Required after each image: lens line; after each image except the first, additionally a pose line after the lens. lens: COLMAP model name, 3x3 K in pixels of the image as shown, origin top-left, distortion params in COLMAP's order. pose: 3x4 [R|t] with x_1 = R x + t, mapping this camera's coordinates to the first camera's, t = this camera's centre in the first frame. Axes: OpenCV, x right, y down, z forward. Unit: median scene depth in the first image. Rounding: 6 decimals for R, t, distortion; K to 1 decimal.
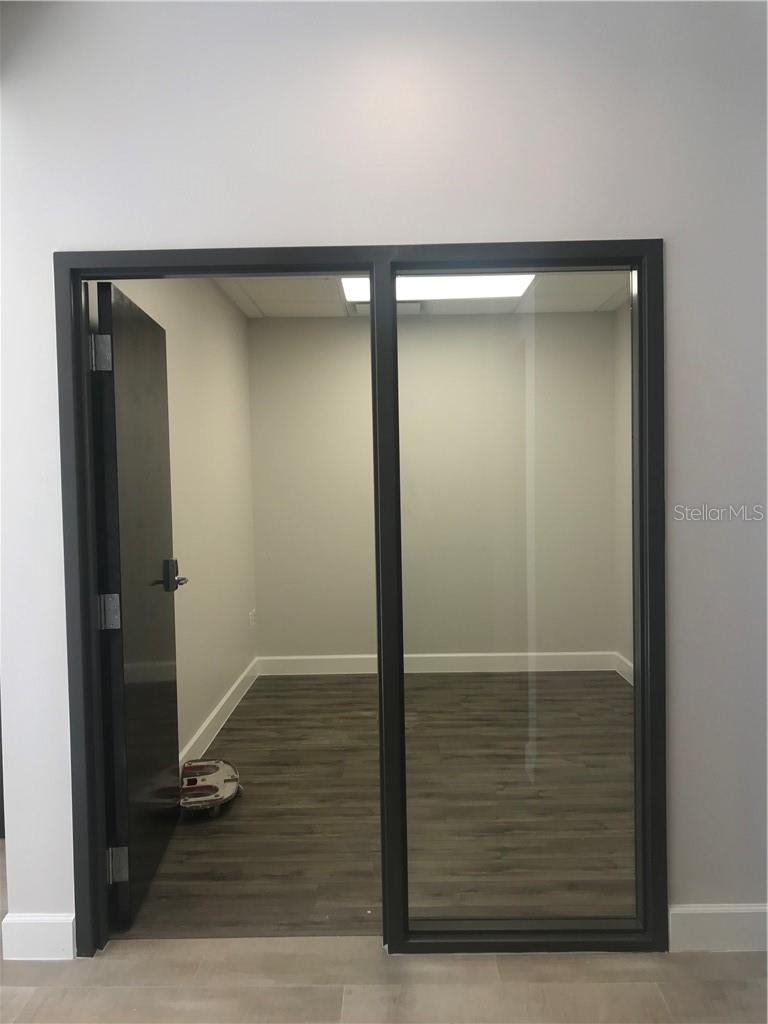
lens RADIAL K [[837.8, 0, 383.8], [0, 837.8, 517.7], [0, 0, 1]] dist [0.075945, -0.065636]
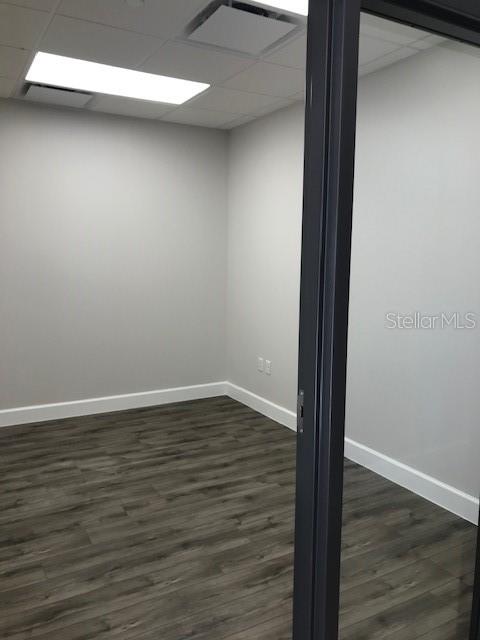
lens RADIAL K [[531.8, 0, 241.8], [0, 531.8, 316.7], [0, 0, 1]] dist [-0.000471, 0.019184]
pose [[0.868363, -0.034328, 0.494739, -0.190924], [0.000067, 0.997610, 0.069102, -0.011629], [-0.495929, -0.059973, 0.866290, 0.347089]]
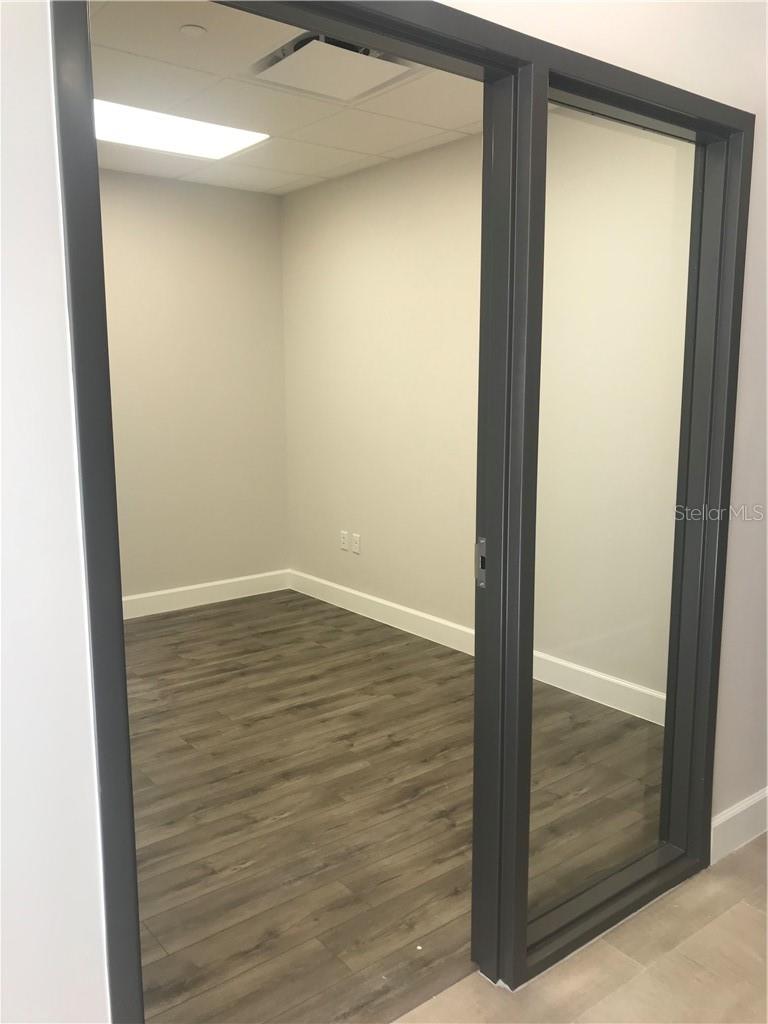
lens RADIAL K [[843.4, 0, 388.4], [0, 843.4, 510.3], [0, 0, 1]] dist [0.016795, -0.005933]
pose [[0.782749, -0.082879, 0.616794, -0.311721], [0.021316, 0.994082, 0.106524, -0.007142], [-0.621972, -0.070234, 0.779883, 0.292124]]
